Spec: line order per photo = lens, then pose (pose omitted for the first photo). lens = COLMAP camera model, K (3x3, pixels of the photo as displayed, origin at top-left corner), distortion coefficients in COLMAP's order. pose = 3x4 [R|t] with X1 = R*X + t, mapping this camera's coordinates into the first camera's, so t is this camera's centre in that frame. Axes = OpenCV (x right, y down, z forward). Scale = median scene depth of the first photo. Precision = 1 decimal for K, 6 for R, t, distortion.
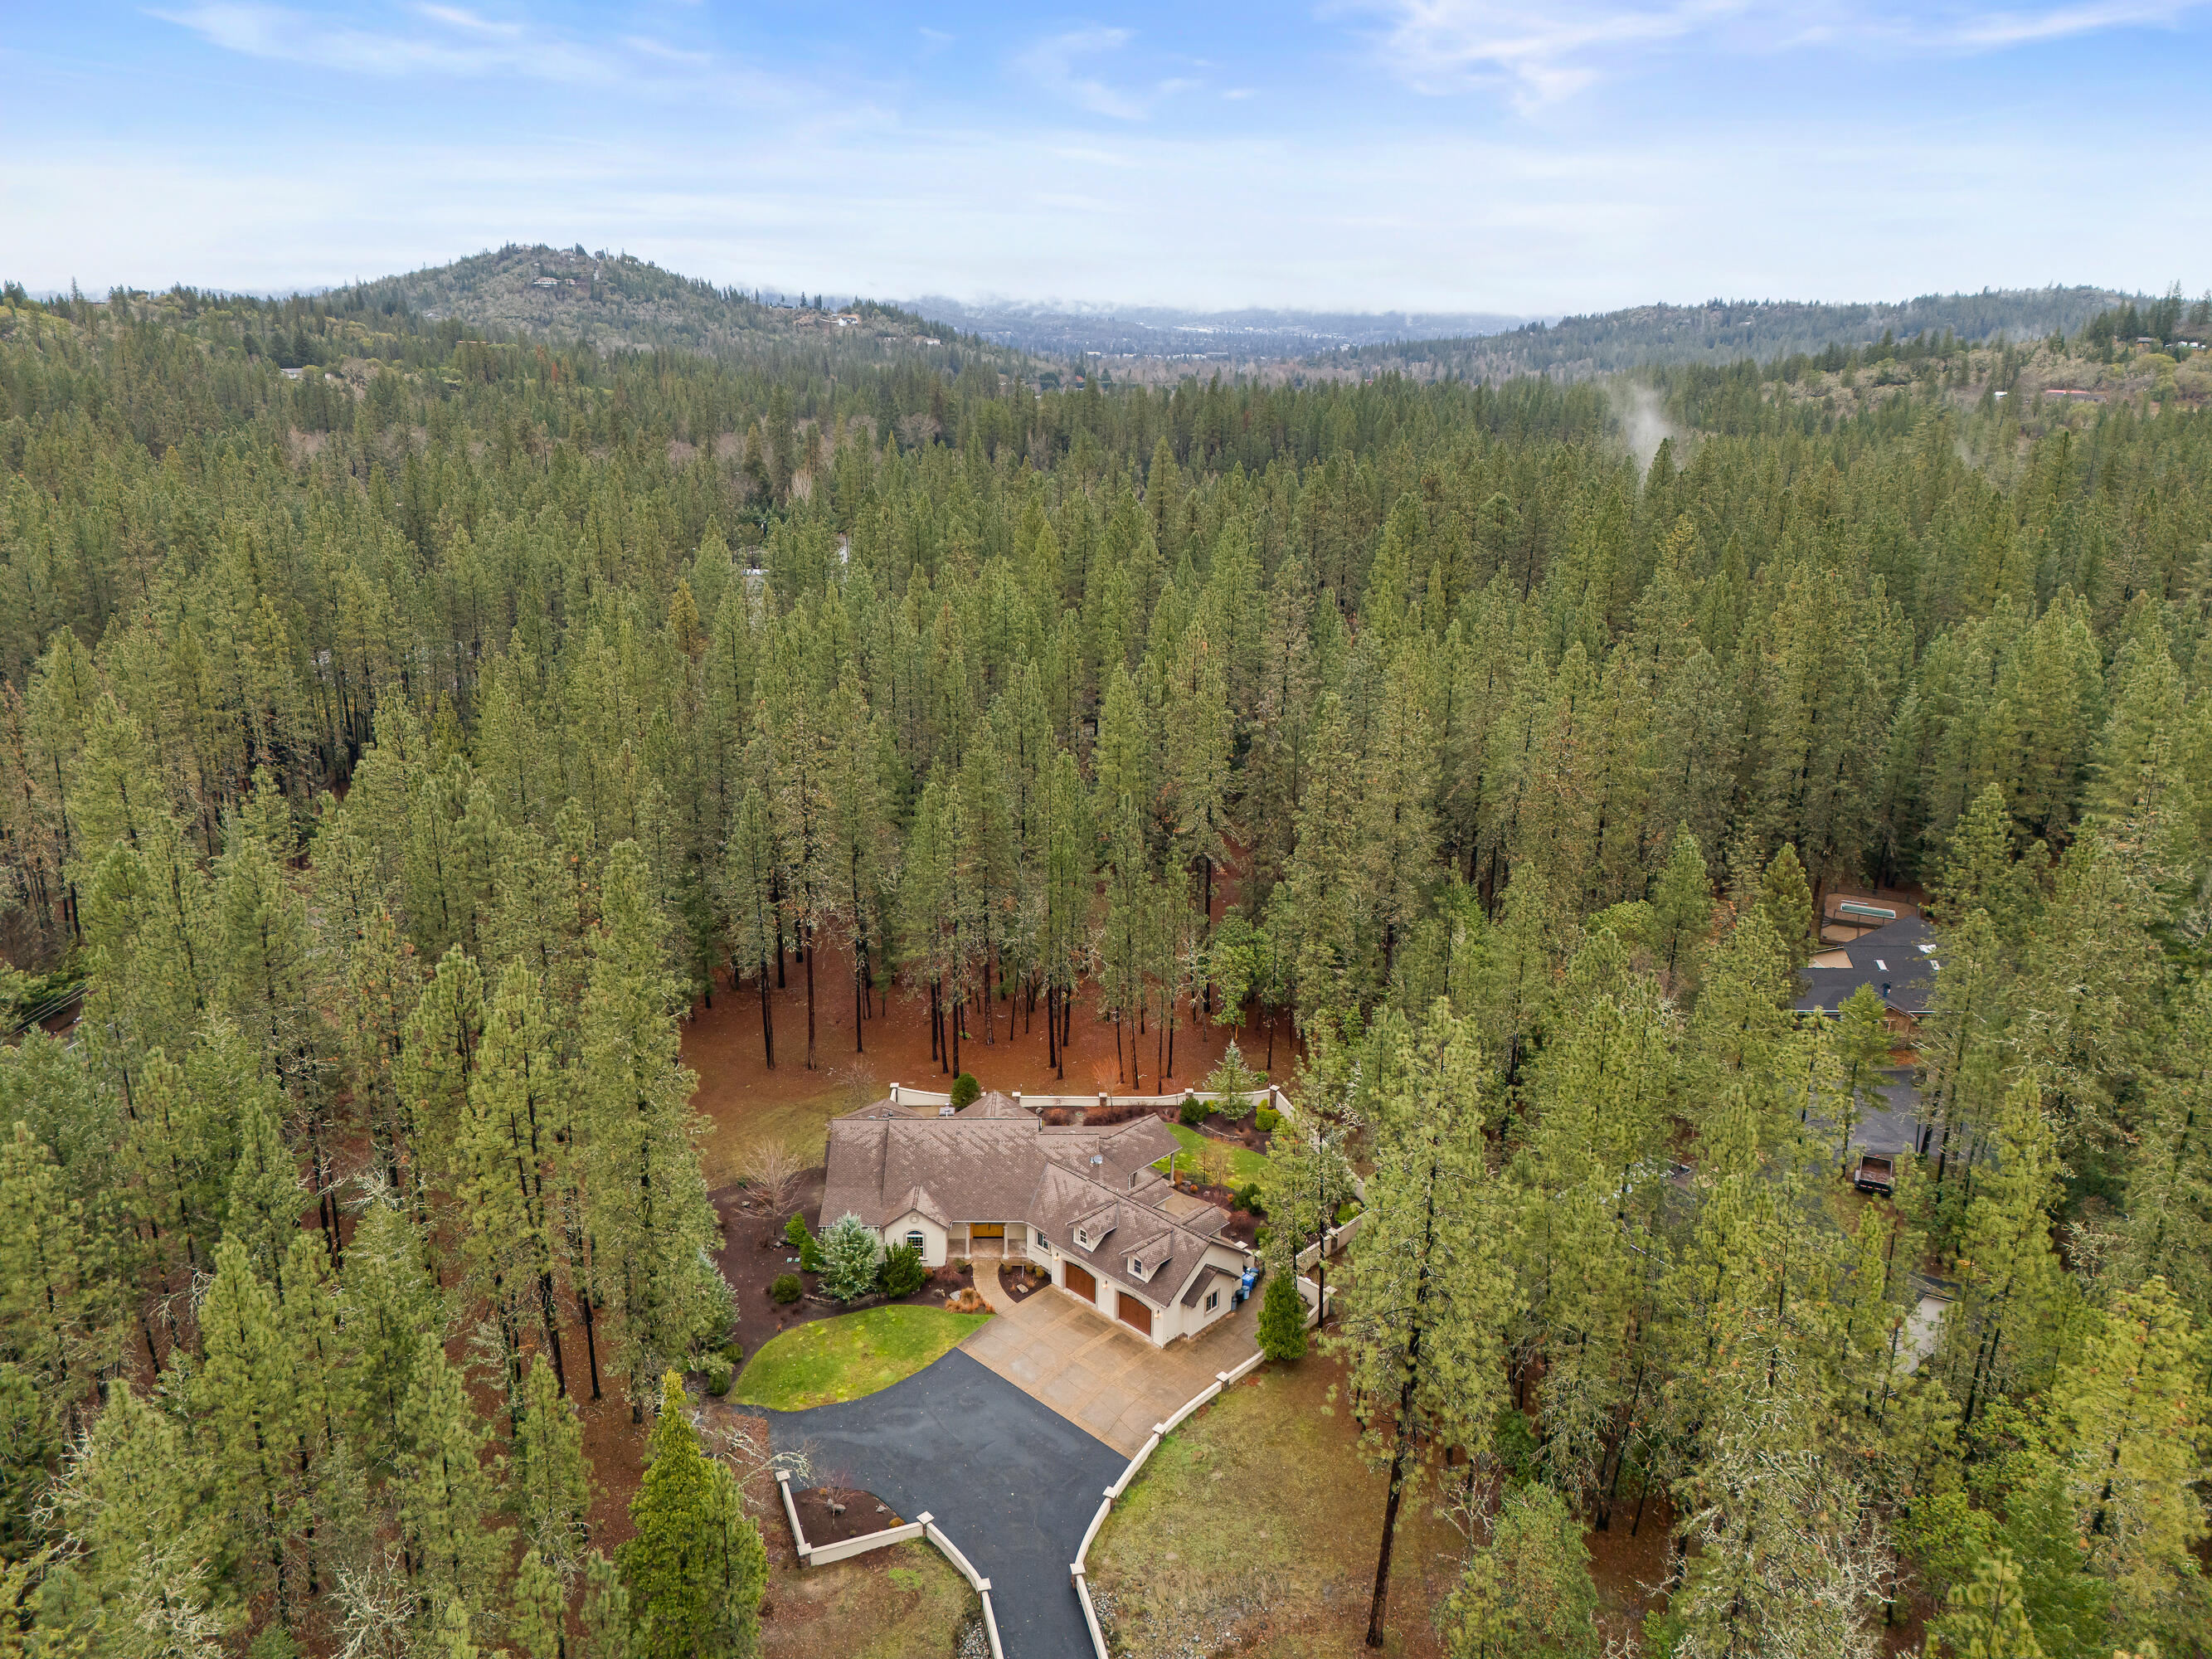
lens RADIAL K [[1622.2, 0, 1106.9], [0, 1622.2, 797.7], [0, 0, 1]] dist [0.074245, -0.072341]
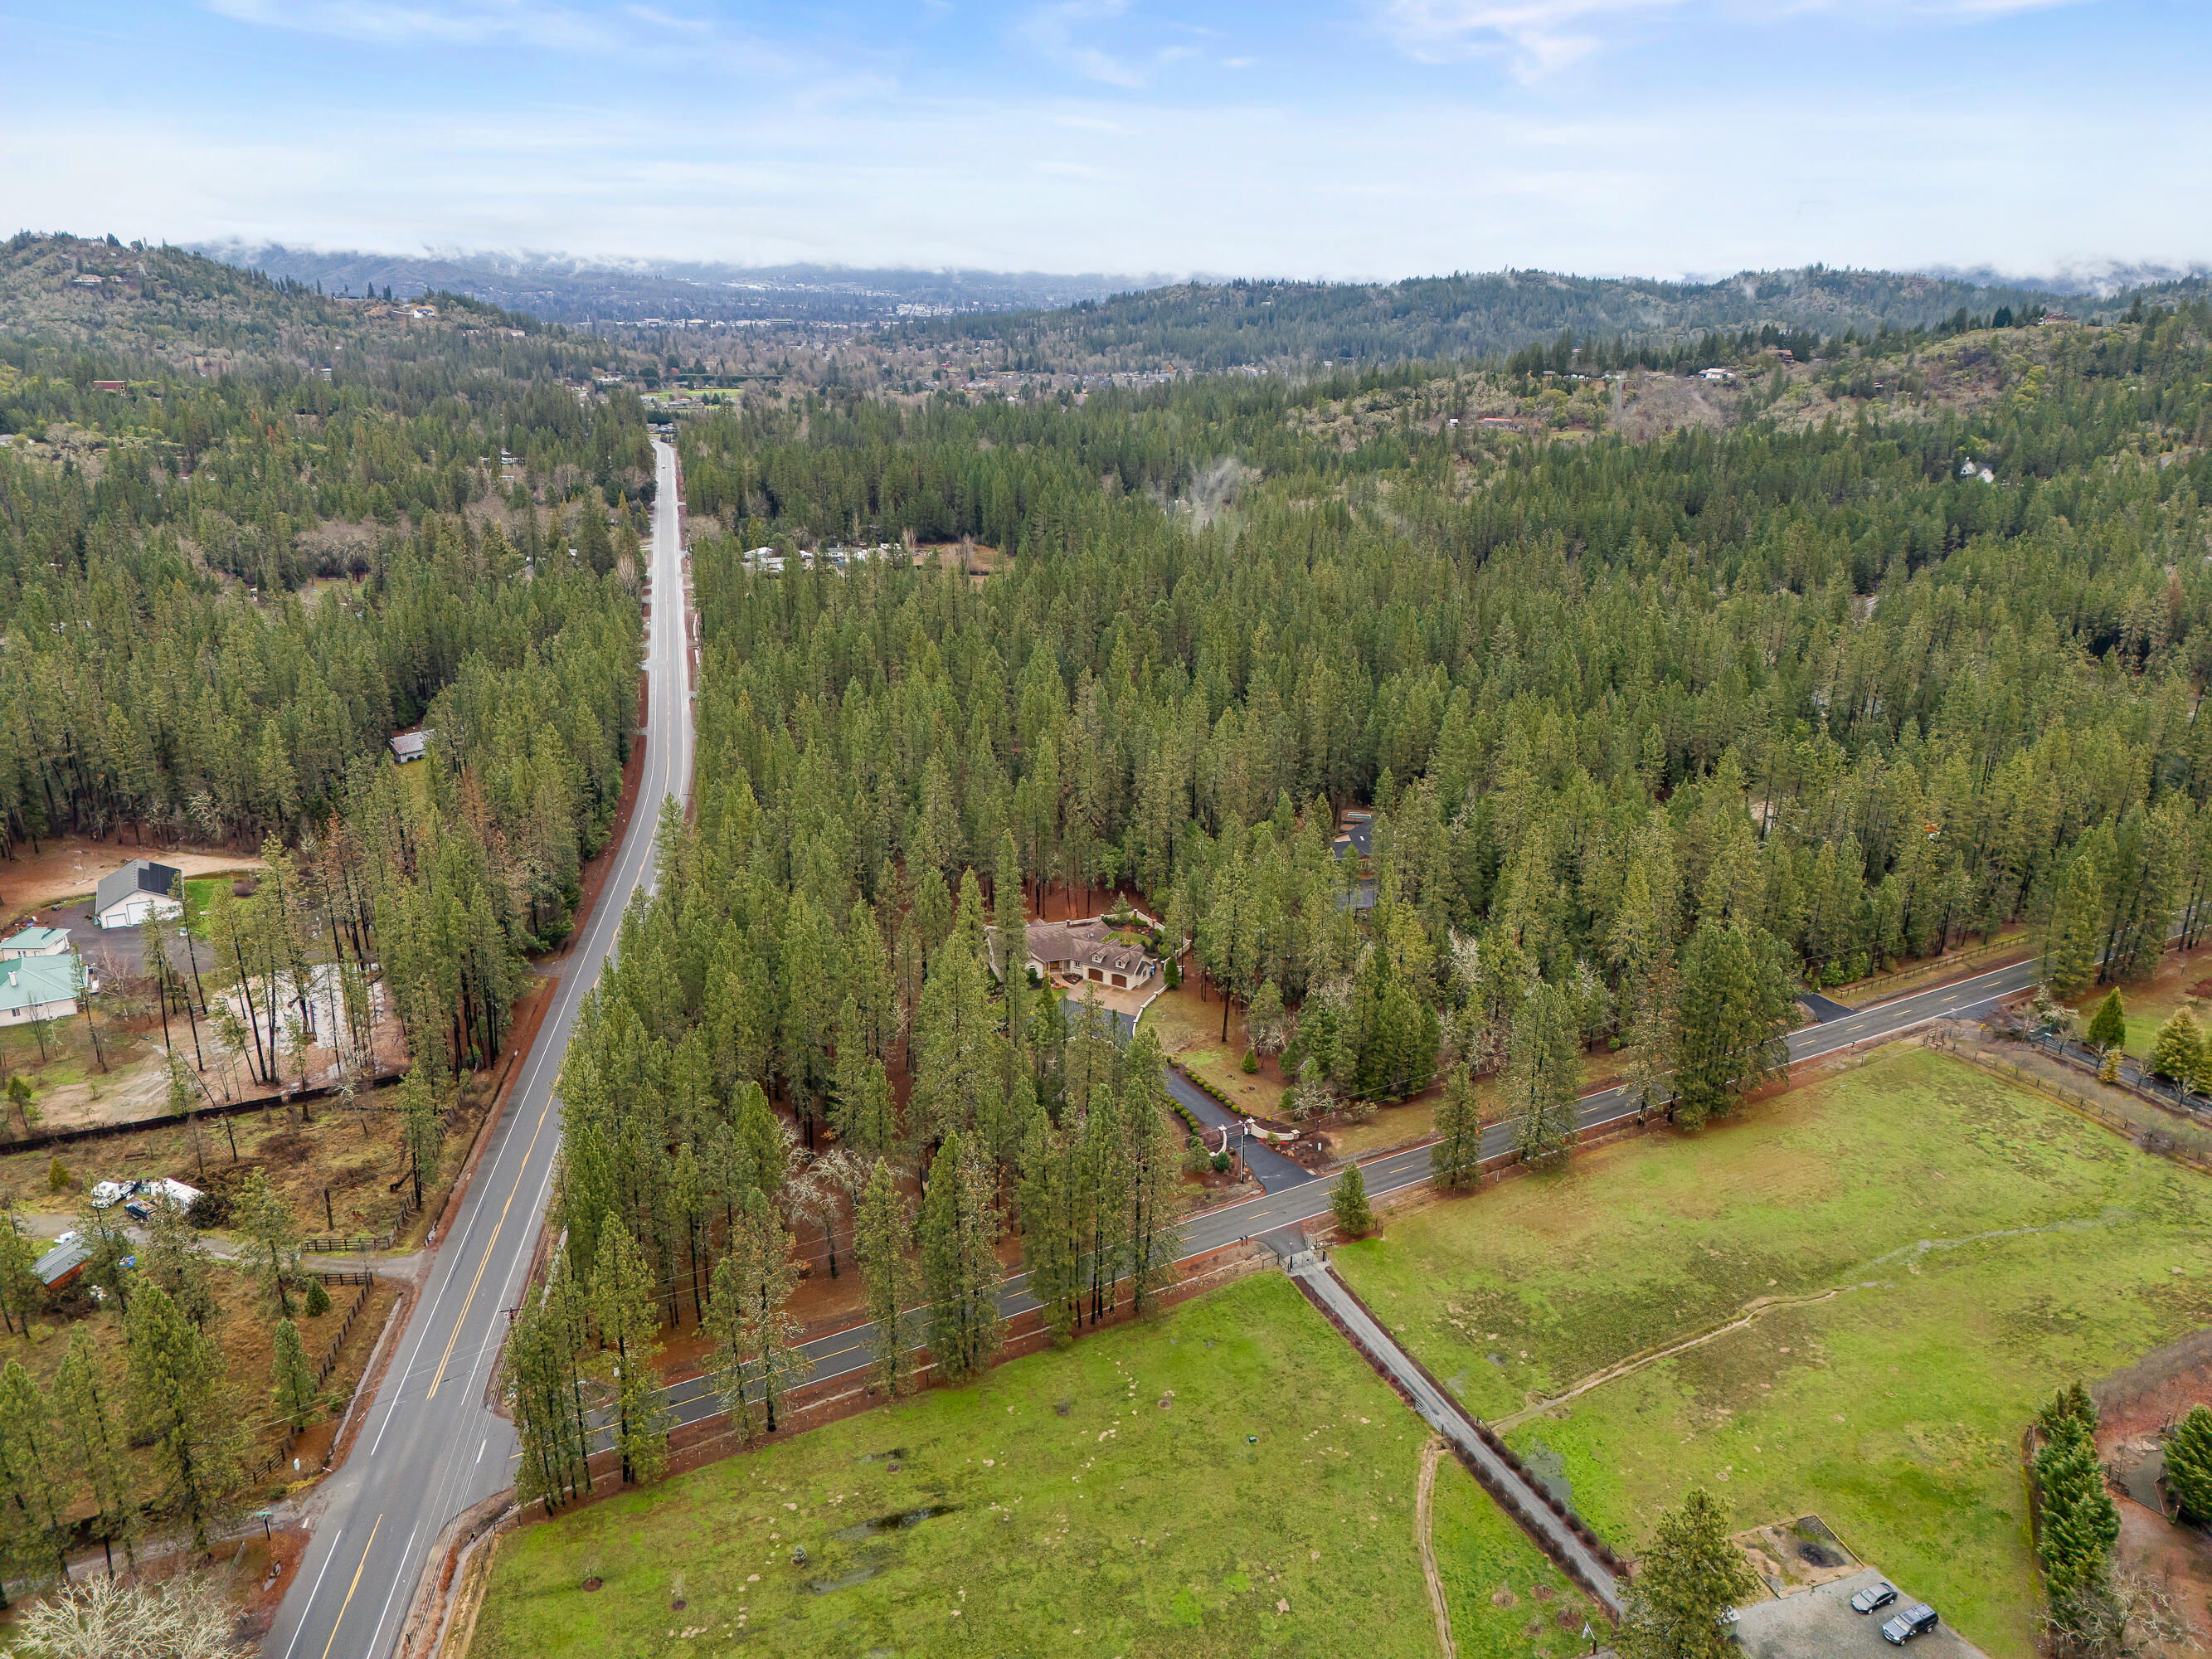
lens RADIAL K [[1622.2, 0, 1106.9], [0, 1622.2, 797.7], [0, 0, 1]] dist [0.074245, -0.072341]
pose [[0.964763, -0.085333, 0.248899, -0.081803], [0.077720, 0.996161, 0.040273, -0.014178], [-0.251380, -0.019510, 0.967692, -0.207530]]
